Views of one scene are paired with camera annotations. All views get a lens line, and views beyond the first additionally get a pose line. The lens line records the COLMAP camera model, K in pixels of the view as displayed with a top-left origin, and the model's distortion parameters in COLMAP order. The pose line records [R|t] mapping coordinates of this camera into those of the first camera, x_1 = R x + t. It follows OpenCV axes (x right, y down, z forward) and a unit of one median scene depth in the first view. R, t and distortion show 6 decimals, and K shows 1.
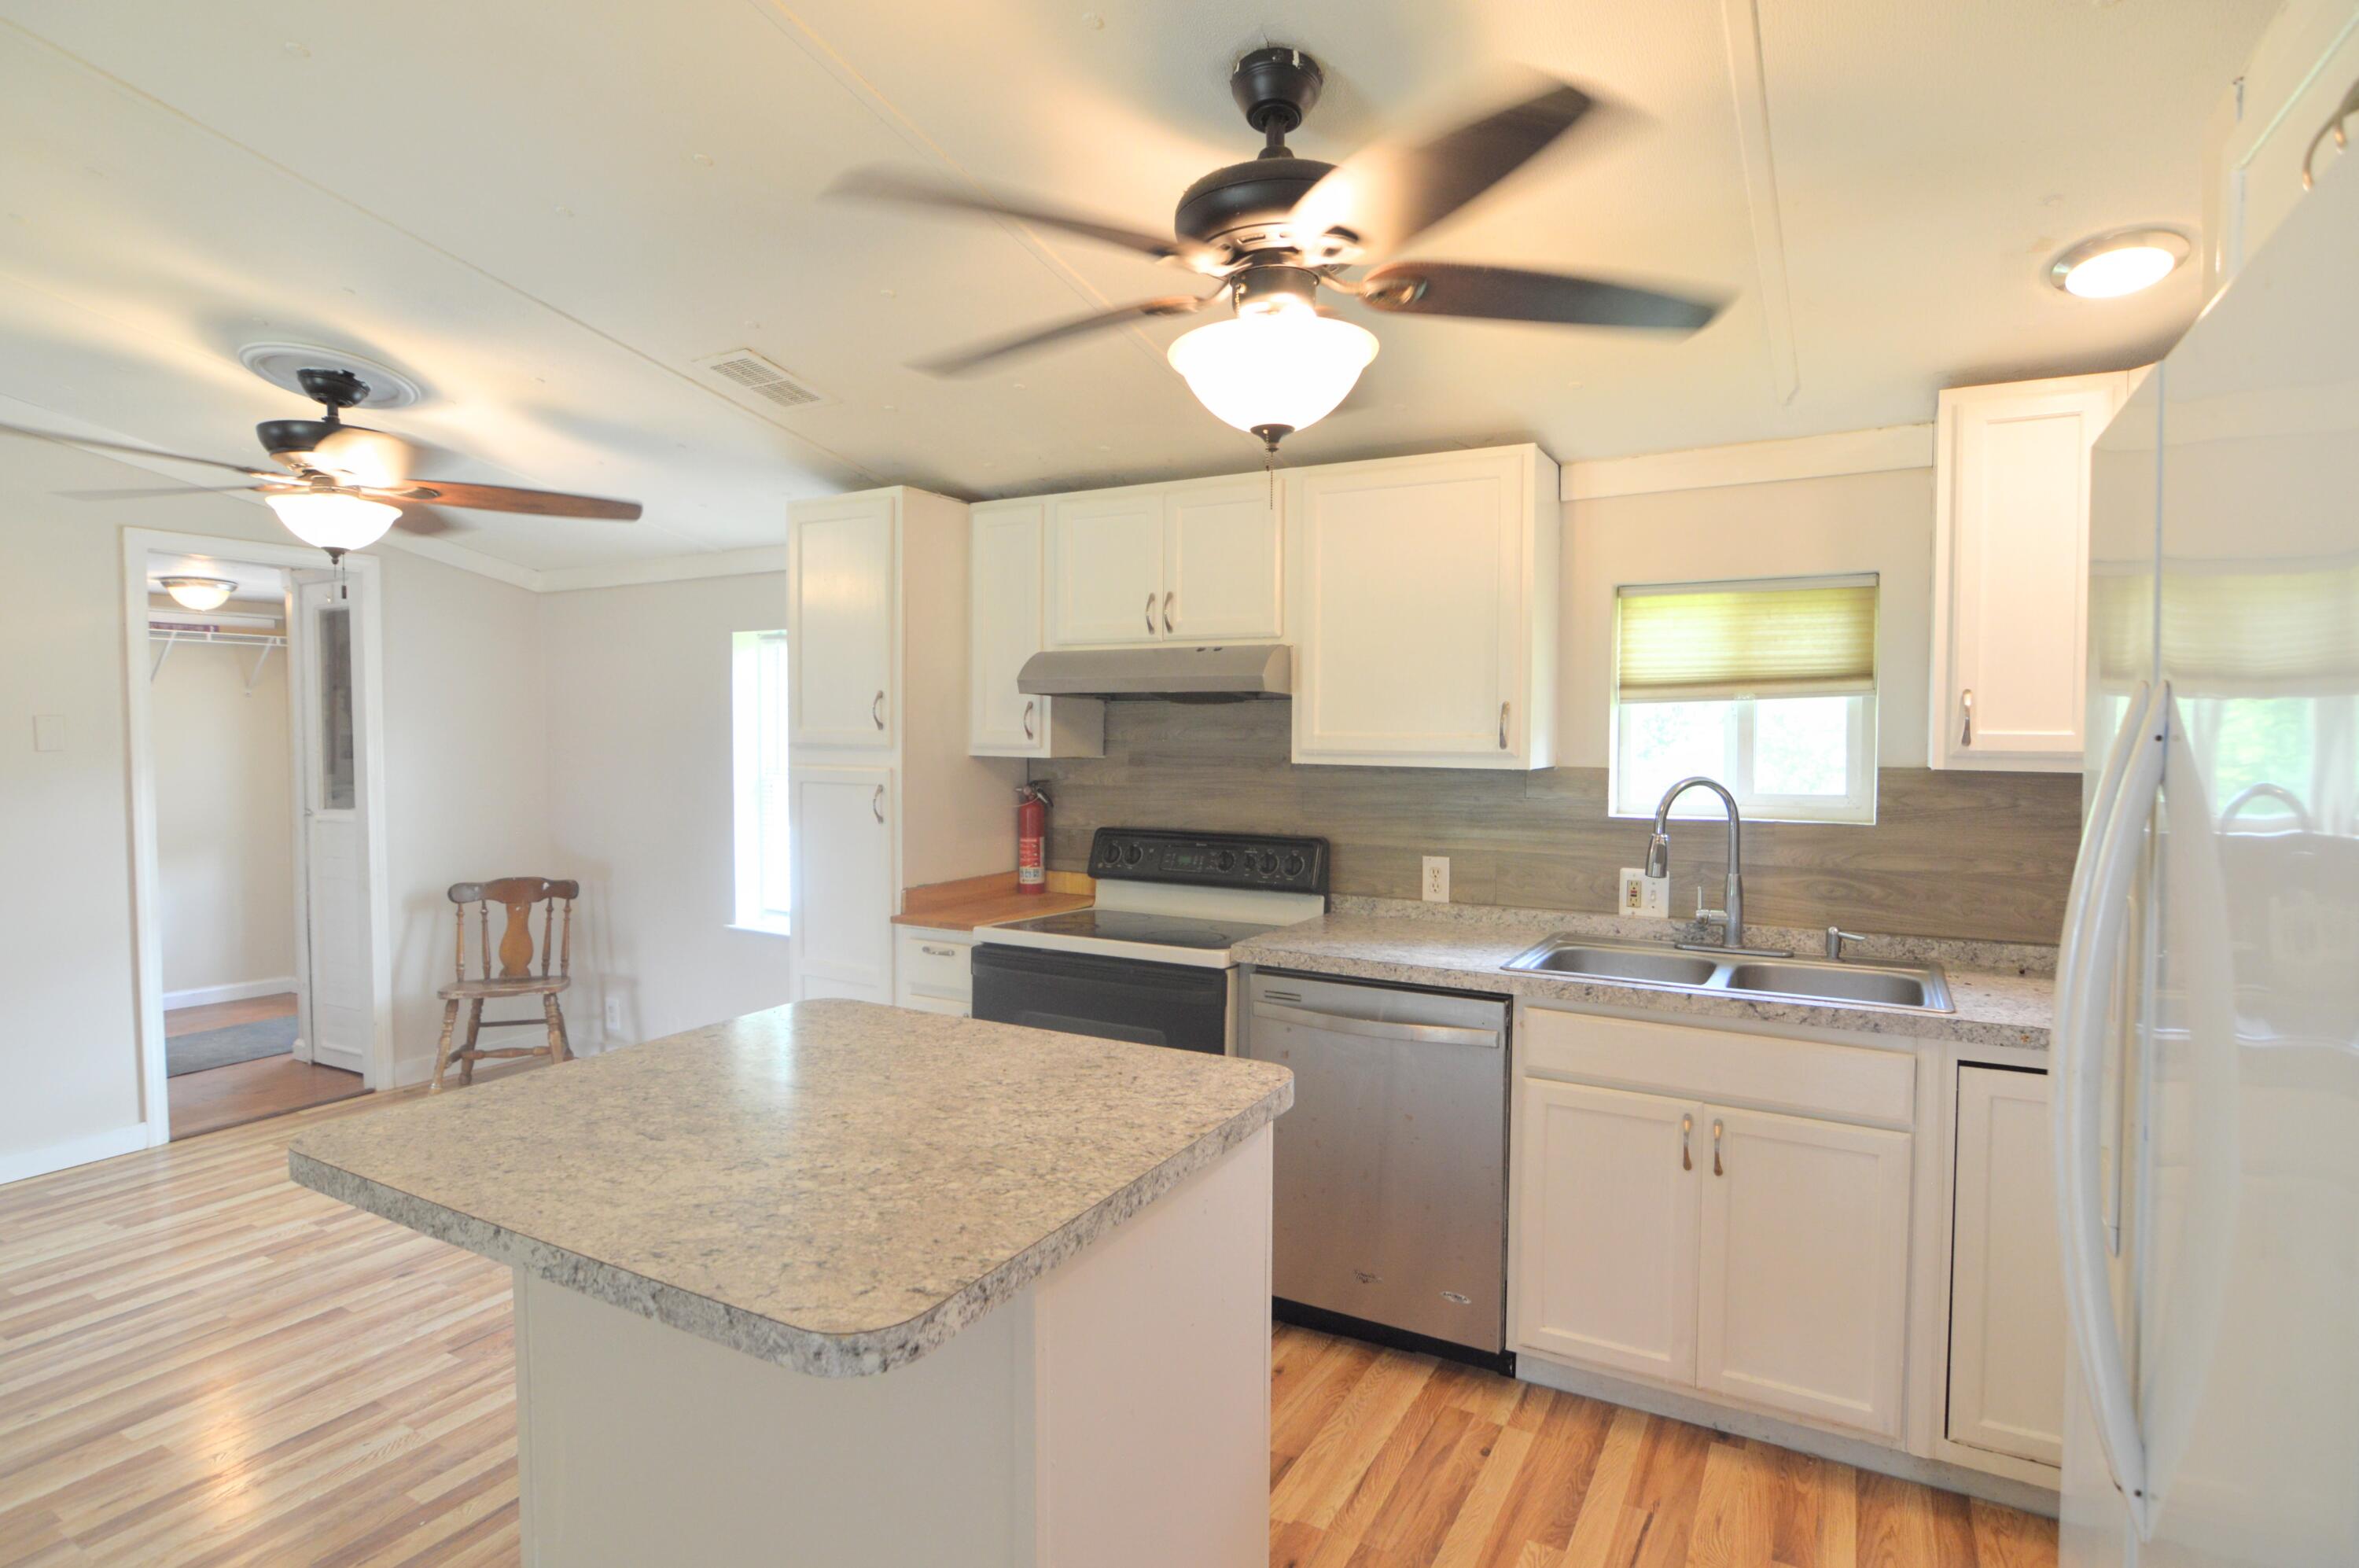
lens RADIAL K [[1201.9, 0, 1166.7], [0, 1201.9, 769.7], [0, 0, 1]] dist [-0.032234, 0.010072]
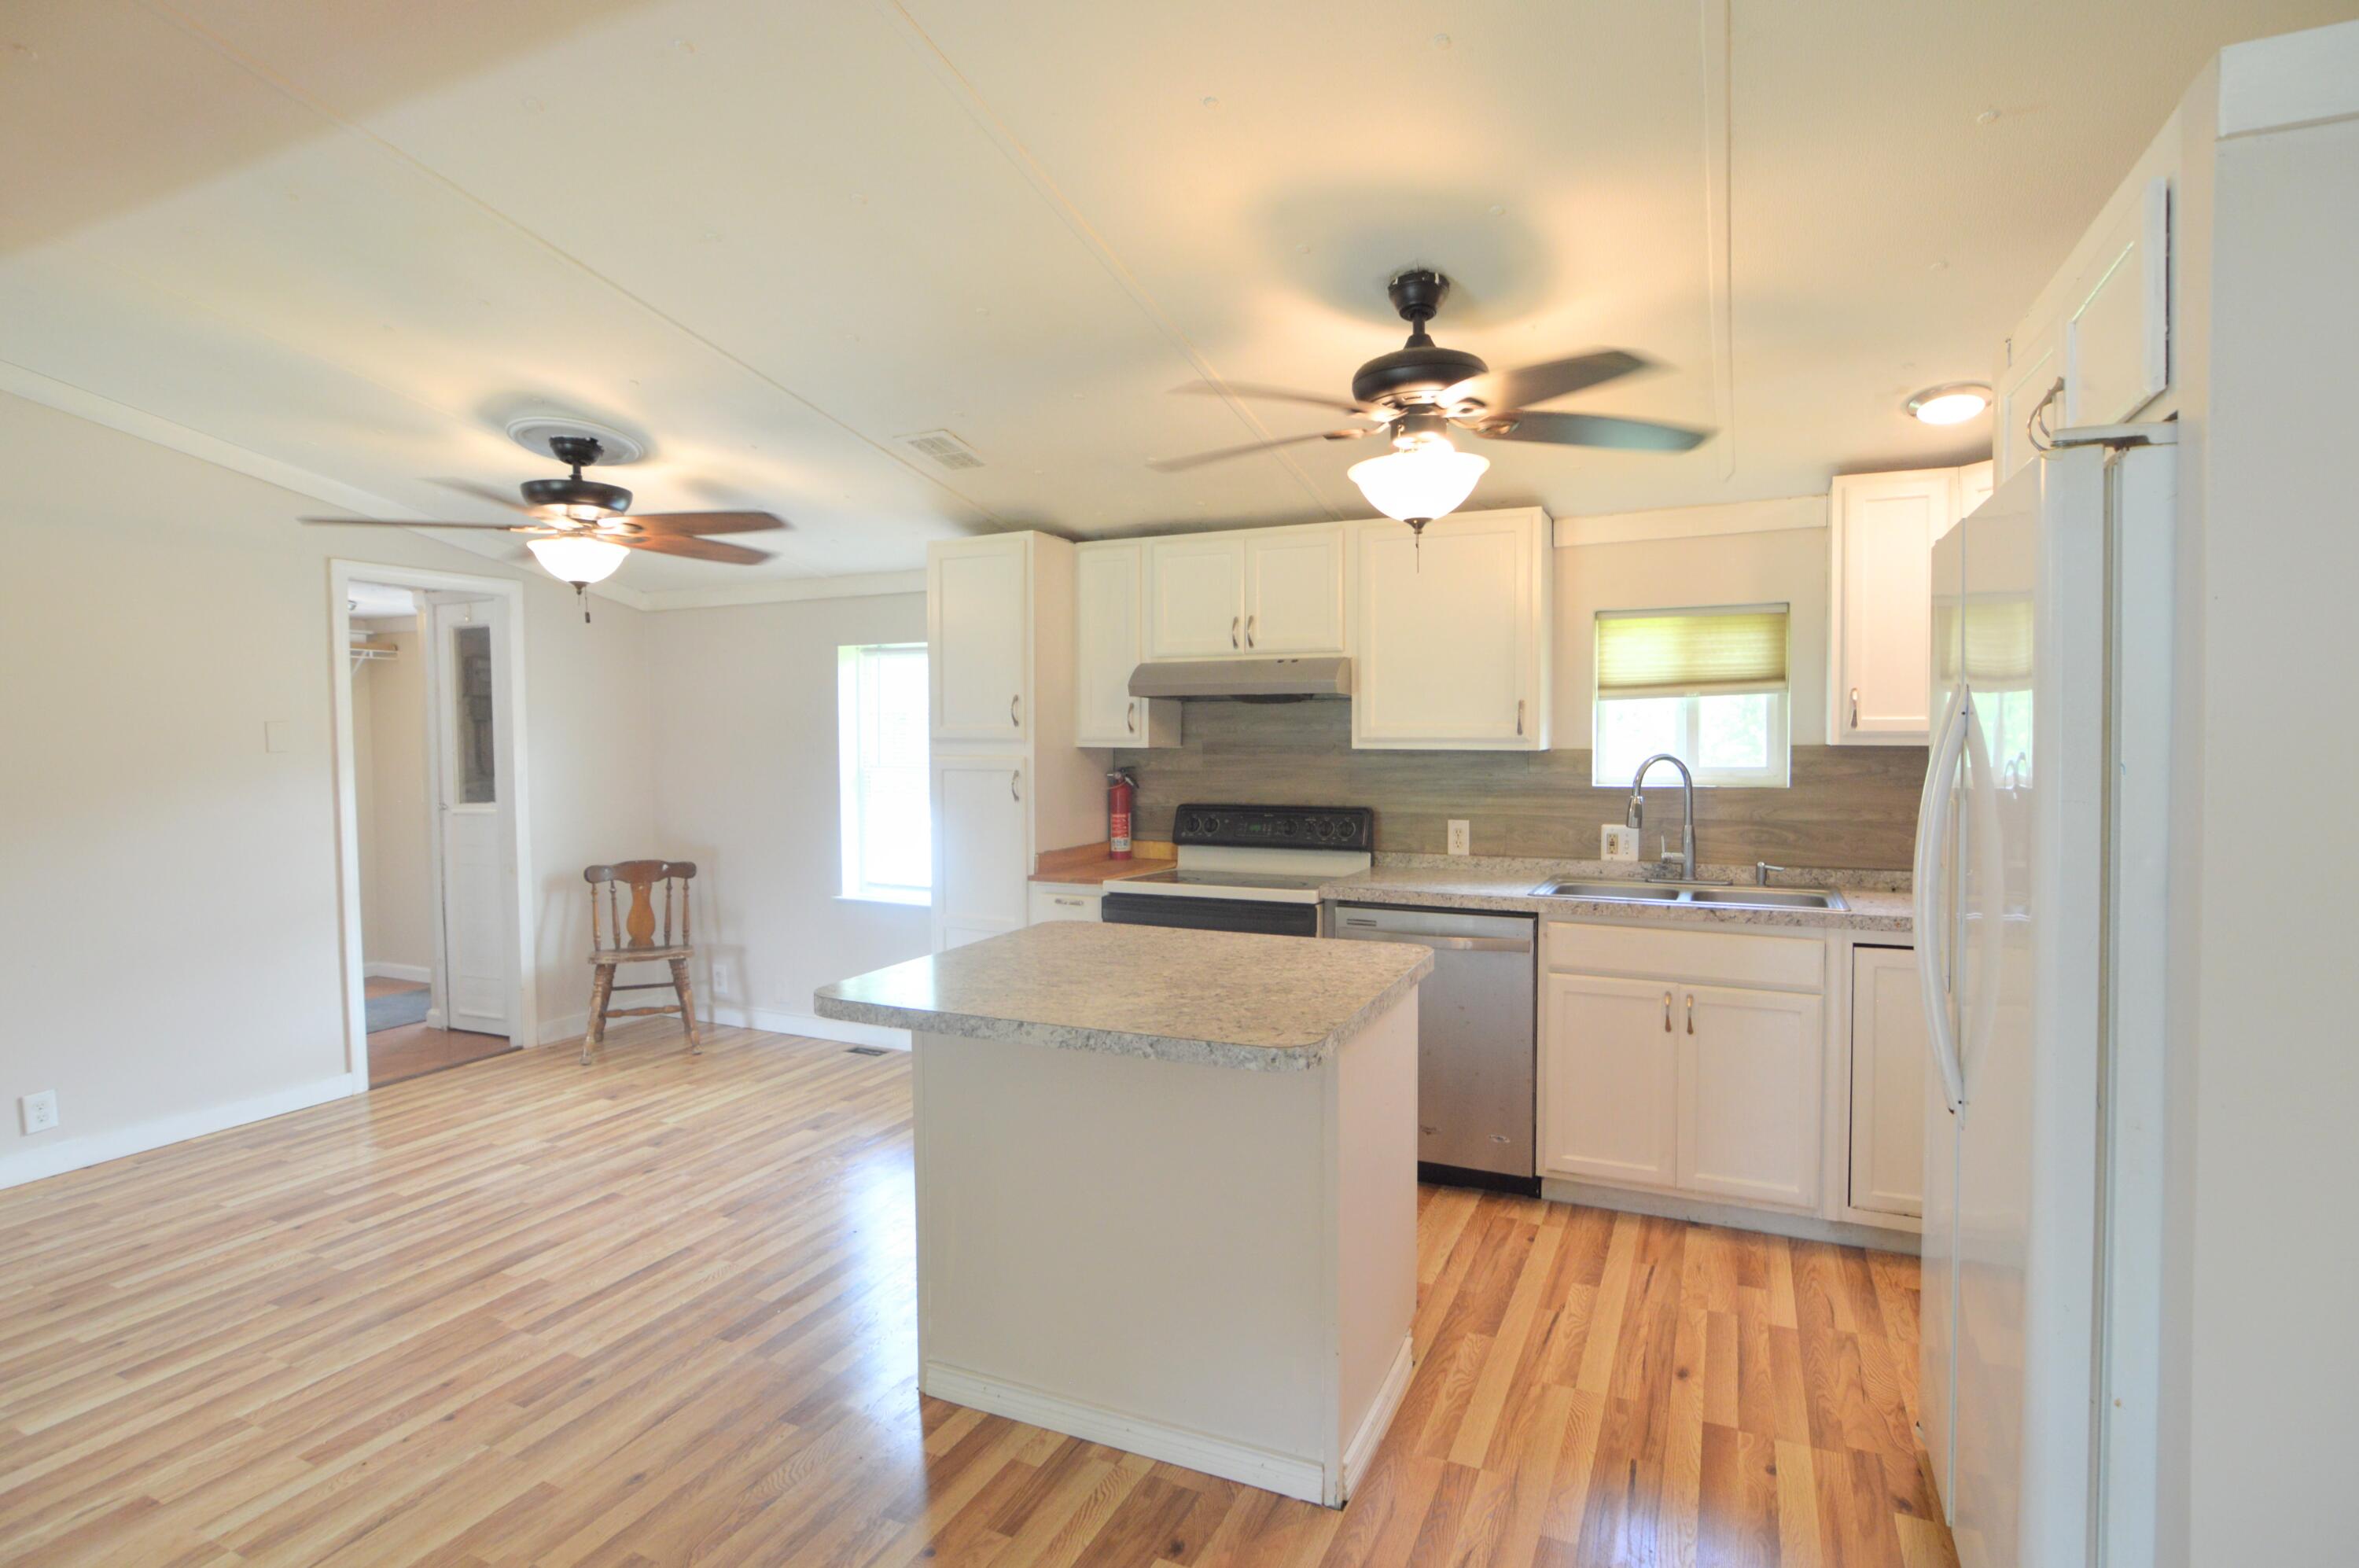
lens RADIAL K [[1179.2, 0, 1166.1], [0, 1179.2, 769.3], [0, 0, 1]] dist [-0.032494, 0.010189]
pose [[0.997295, -0.012113, 0.072505, -0.195084], [0.012213, 0.999925, -0.000931, 0.016265], [-0.072488, 0.001814, 0.997368, -0.261003]]
